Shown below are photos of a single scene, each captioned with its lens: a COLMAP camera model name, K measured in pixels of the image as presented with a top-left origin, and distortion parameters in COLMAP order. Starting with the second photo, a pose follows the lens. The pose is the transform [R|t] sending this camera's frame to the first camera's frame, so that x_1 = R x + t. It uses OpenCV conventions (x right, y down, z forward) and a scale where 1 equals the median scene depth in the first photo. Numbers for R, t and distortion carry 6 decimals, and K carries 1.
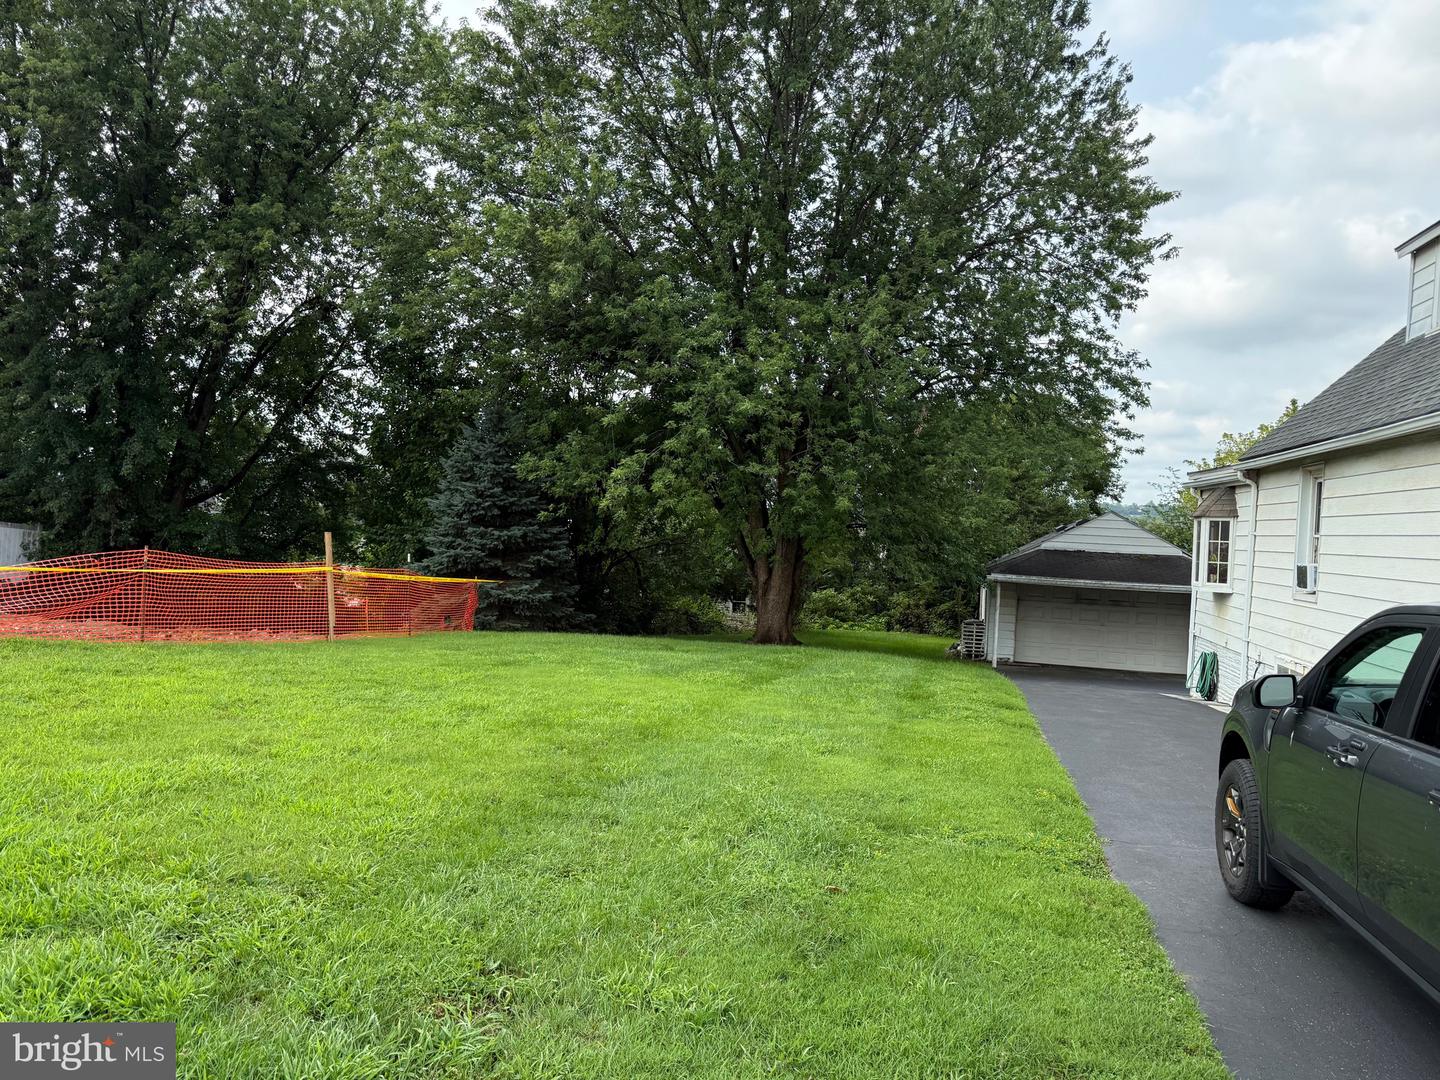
lens RADIAL K [[1042.2, 0, 720.0], [0, 1042.2, 540.0], [0, 0, 1]] dist [0.017852, -0.004662]
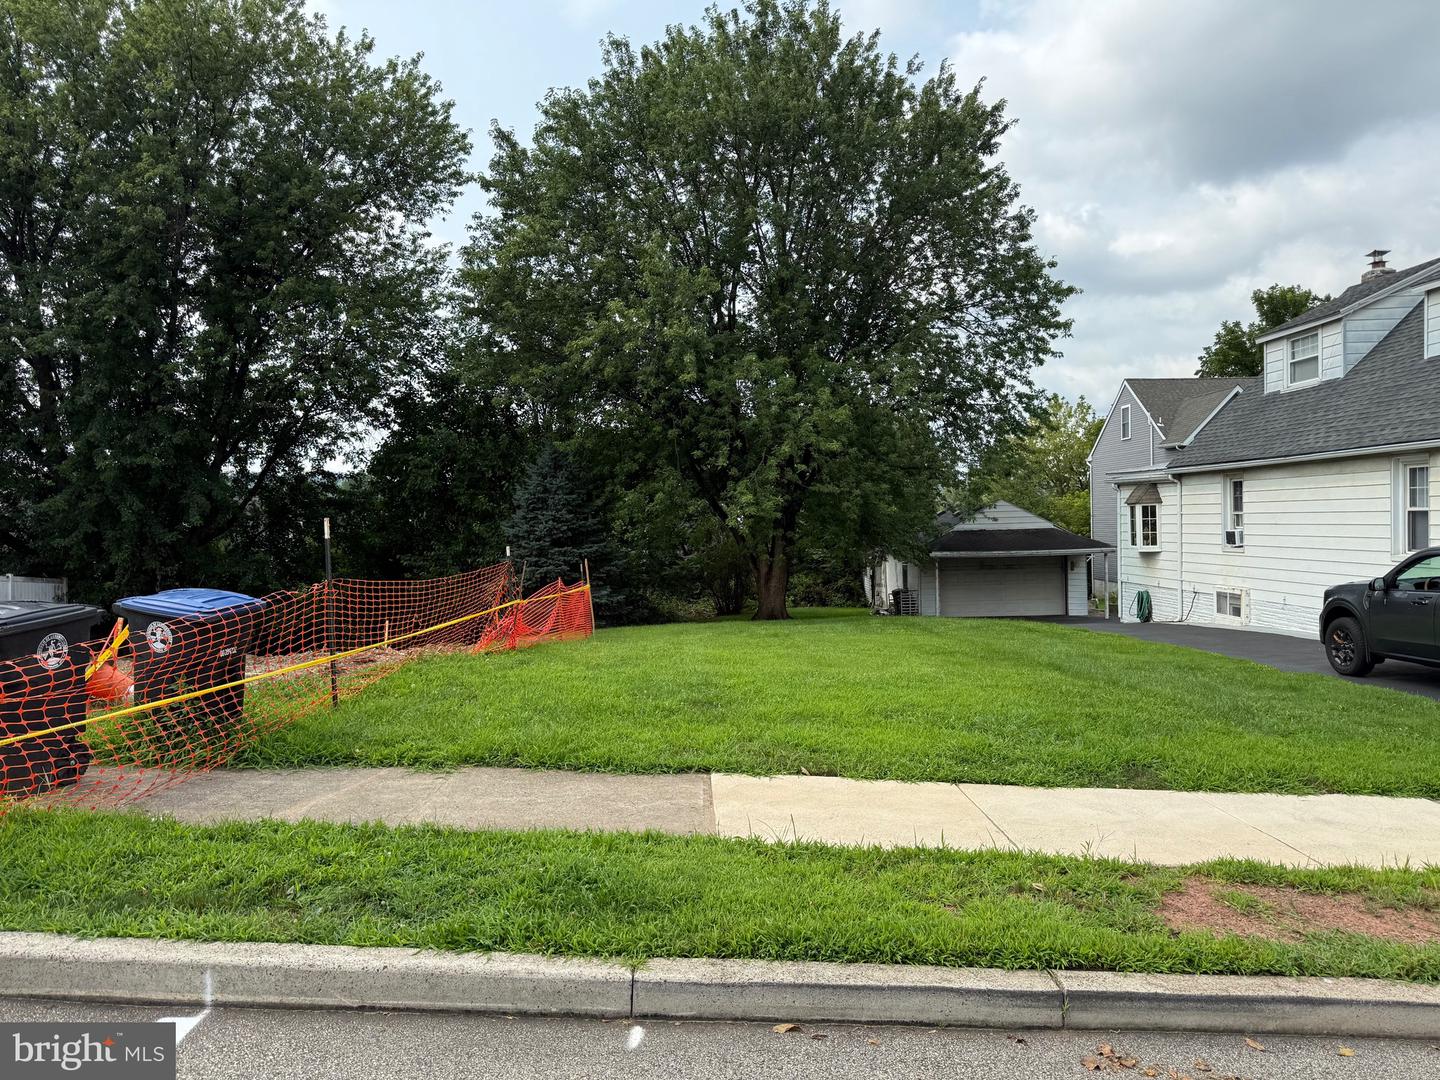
lens RADIAL K [[1042.2, 0, 720.0], [0, 1042.2, 540.0], [0, 0, 1]] dist [0.017852, -0.004662]
pose [[0.967422, -0.076269, 0.241407, -0.362848], [0.074596, 0.997084, 0.016073, -0.027965], [-0.241929, 0.002459, 0.970291, -0.245625]]
